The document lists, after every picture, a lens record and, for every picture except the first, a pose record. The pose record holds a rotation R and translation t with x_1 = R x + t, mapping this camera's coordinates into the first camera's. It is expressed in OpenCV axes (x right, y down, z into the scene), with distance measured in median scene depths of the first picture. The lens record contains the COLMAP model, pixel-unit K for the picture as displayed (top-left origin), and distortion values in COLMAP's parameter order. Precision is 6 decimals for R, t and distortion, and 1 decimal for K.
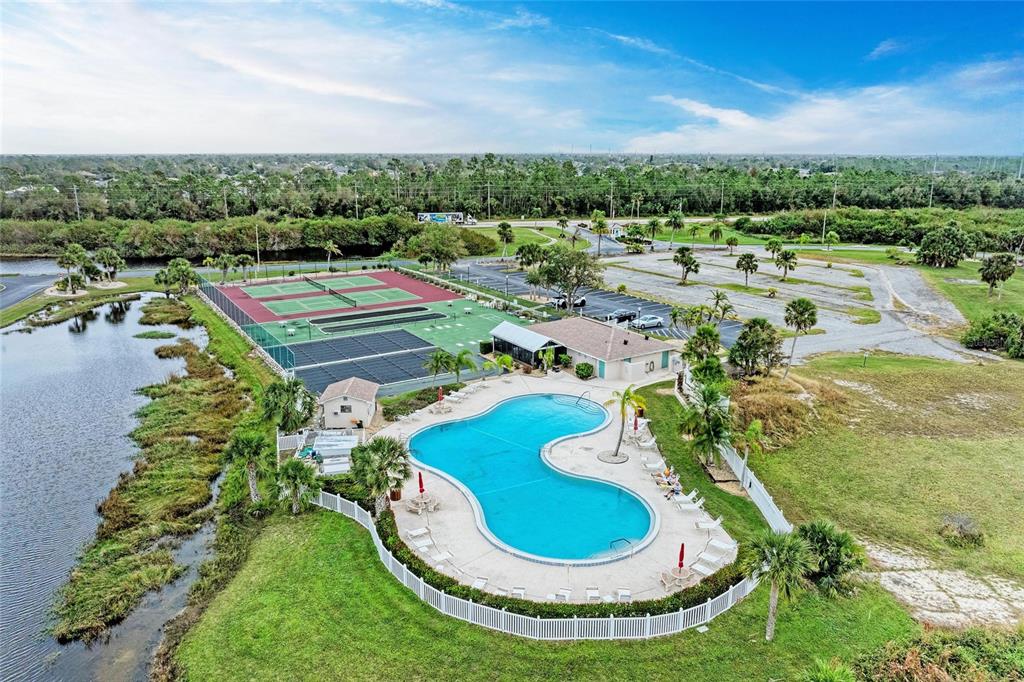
lens RADIAL K [[694.0, 0, 510.5], [0, 694.0, 340.5], [0, 0, 1]] dist [-0.024197, 0.001406]
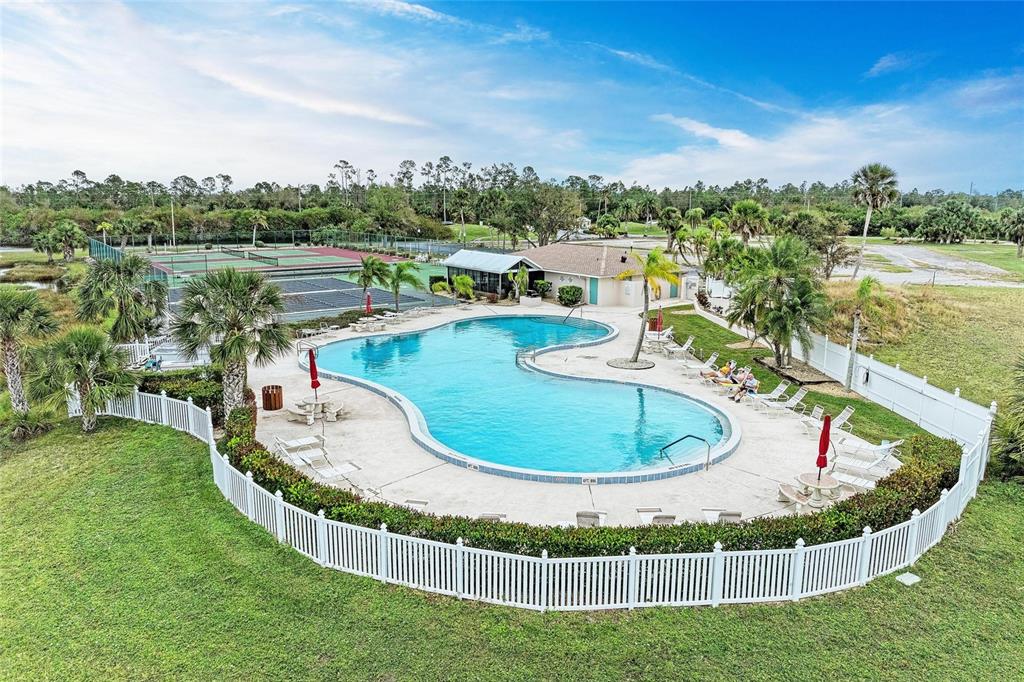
lens RADIAL K [[694.0, 0, 513.1], [0, 694.0, 341.3], [0, 0, 1]] dist [-0.024197, 0.001406]
pose [[0.997891, -0.004647, 0.064742, -0.003925], [0.008794, 0.997917, -0.063912, 0.243585], [-0.064310, 0.064347, 0.995853, 0.471740]]
